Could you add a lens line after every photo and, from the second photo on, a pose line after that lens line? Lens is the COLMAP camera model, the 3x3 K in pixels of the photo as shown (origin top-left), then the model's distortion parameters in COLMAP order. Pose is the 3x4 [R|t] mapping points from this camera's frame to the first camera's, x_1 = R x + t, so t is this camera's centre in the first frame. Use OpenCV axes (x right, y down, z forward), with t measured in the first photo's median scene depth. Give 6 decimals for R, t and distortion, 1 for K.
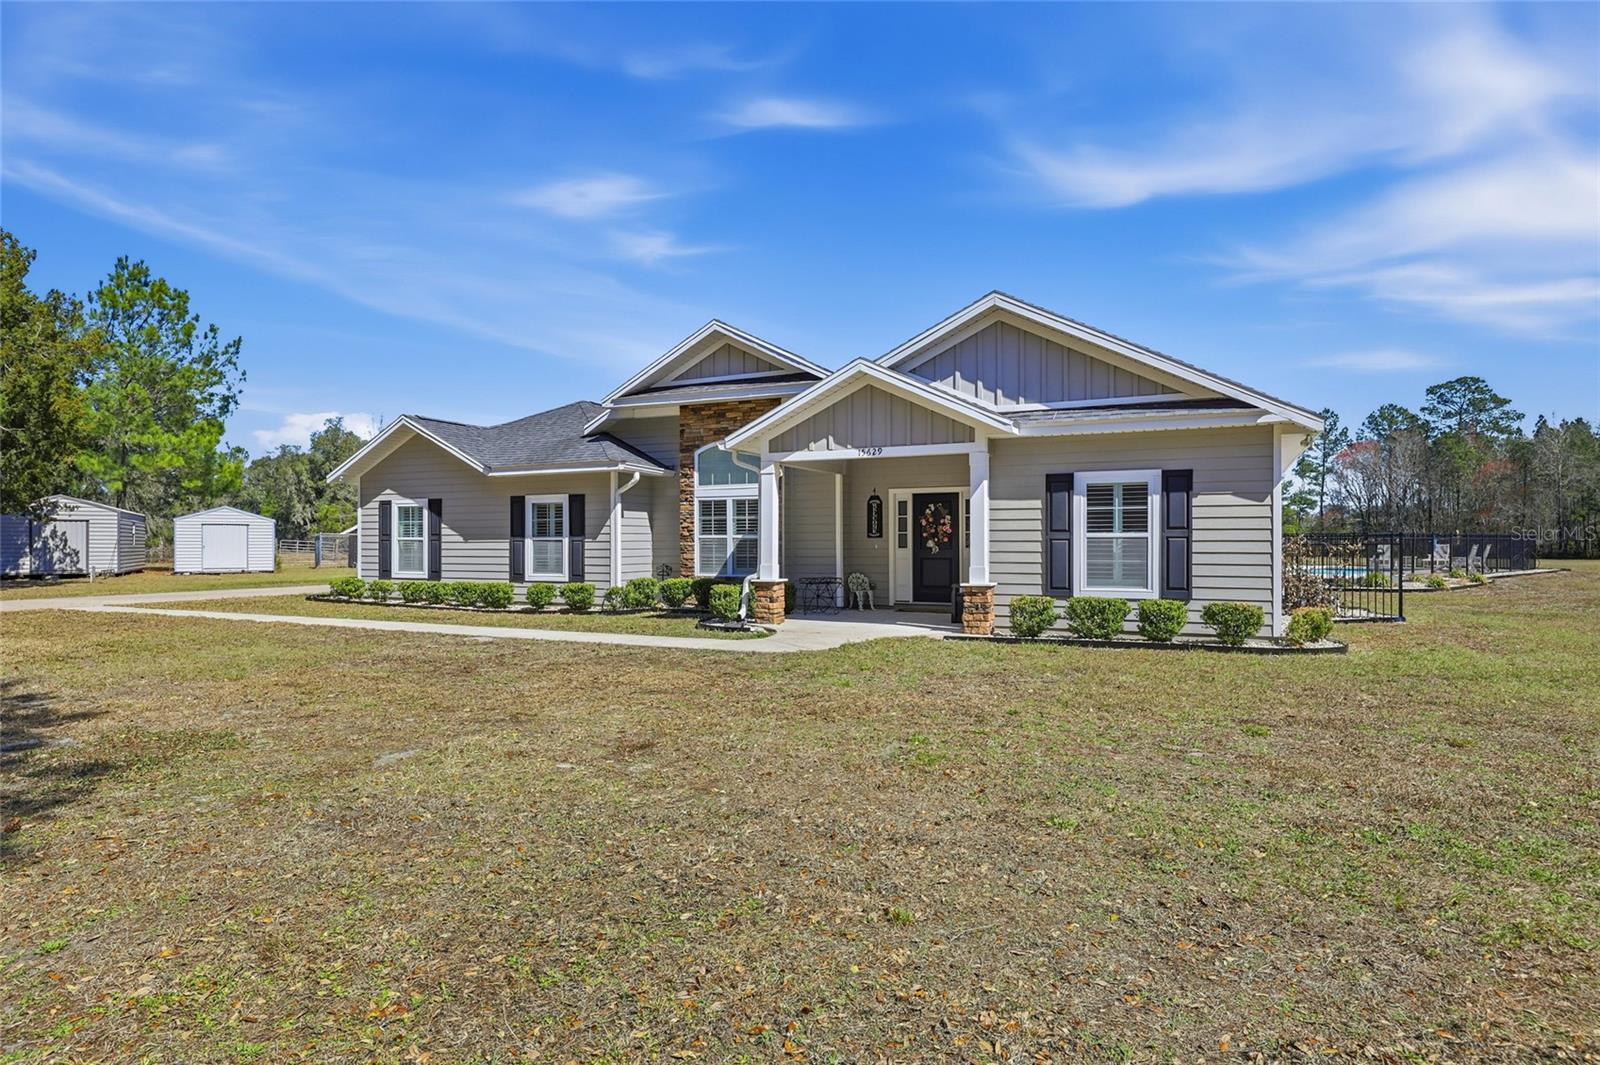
lens RADIAL K [[874.5, 0, 800.0], [0, 874.5, 532.5], [0, 0, 1]] dist [0.003041, 0.000181]
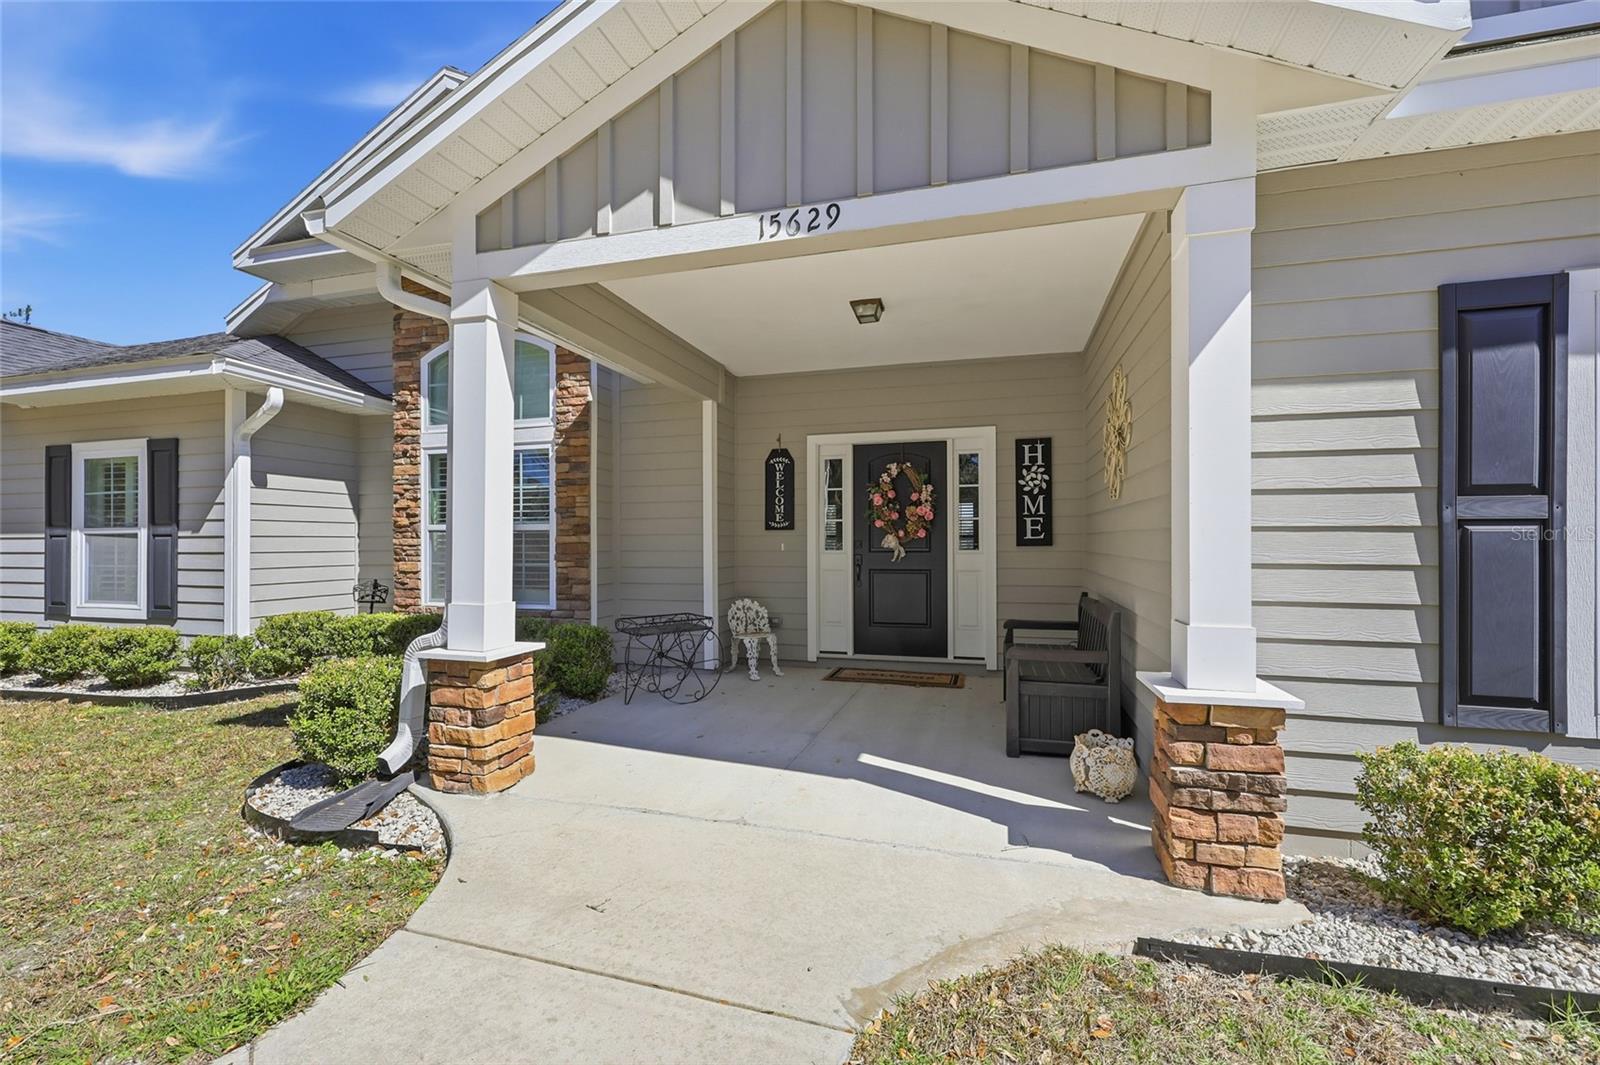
lens RADIAL K [[654.2, 0, 800.0], [0, 654.2, 532.5], [0, 0, 1]] dist [0.000173, -0.000158]
pose [[0.987676, 0.003055, 0.156484, 0.036991], [-0.002284, 0.999984, -0.005109, 0.009592], [-0.156497, 0.004689, 0.987667, 0.621908]]
